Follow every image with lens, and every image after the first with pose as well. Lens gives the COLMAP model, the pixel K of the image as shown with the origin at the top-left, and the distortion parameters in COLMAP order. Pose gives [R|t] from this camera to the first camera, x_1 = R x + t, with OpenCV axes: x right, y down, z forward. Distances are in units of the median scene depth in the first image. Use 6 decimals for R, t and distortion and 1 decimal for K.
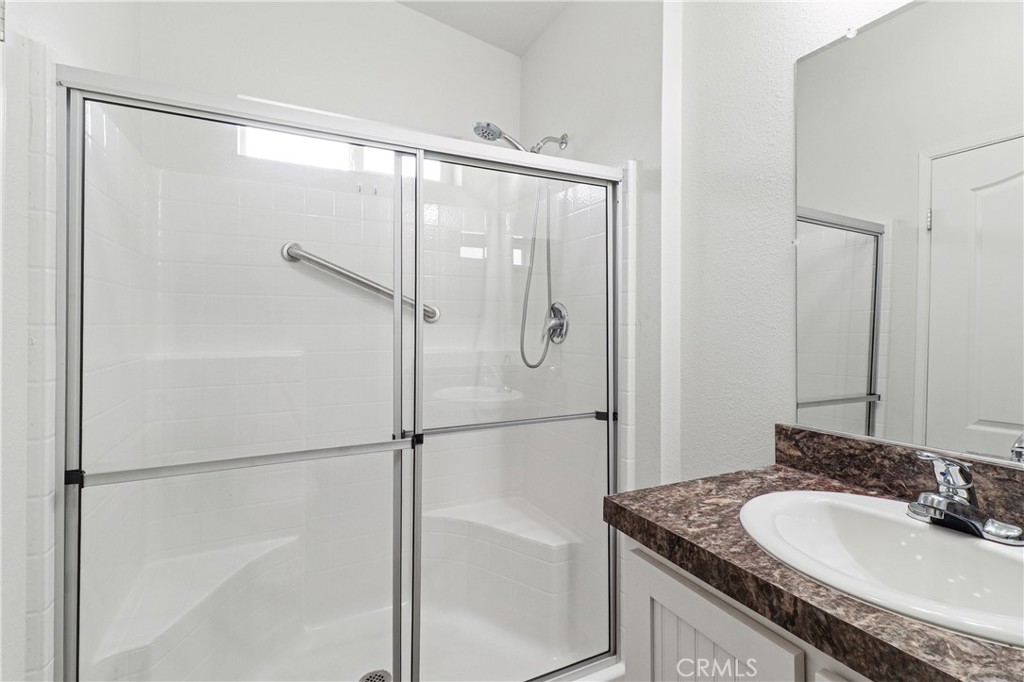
lens RADIAL K [[488.1, 0, 522.8], [0, 488.1, 319.5], [0, 0, 1]] dist [0.002921, -0.000949]
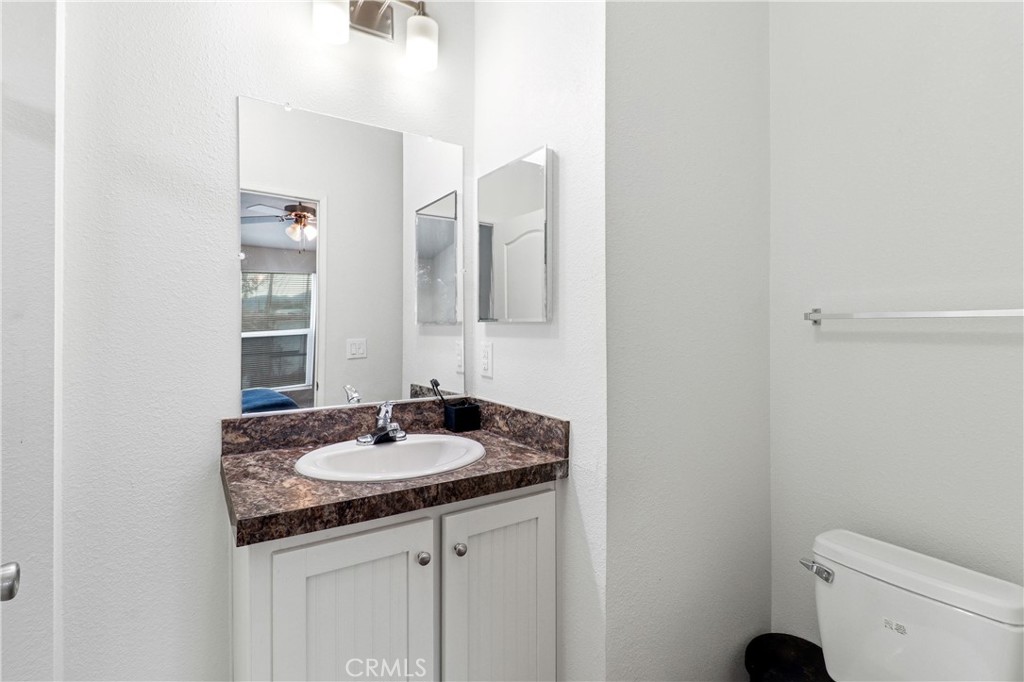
lens RADIAL K [[488.1, 0, 522.8], [0, 488.1, 319.5], [0, 0, 1]] dist [0.002921, -0.000949]
pose [[-0.124346, 0.012495, 0.992160, -0.839345], [-0.016741, 0.999752, -0.014688, -0.005167], [-0.992098, -0.018436, -0.124106, 0.623359]]
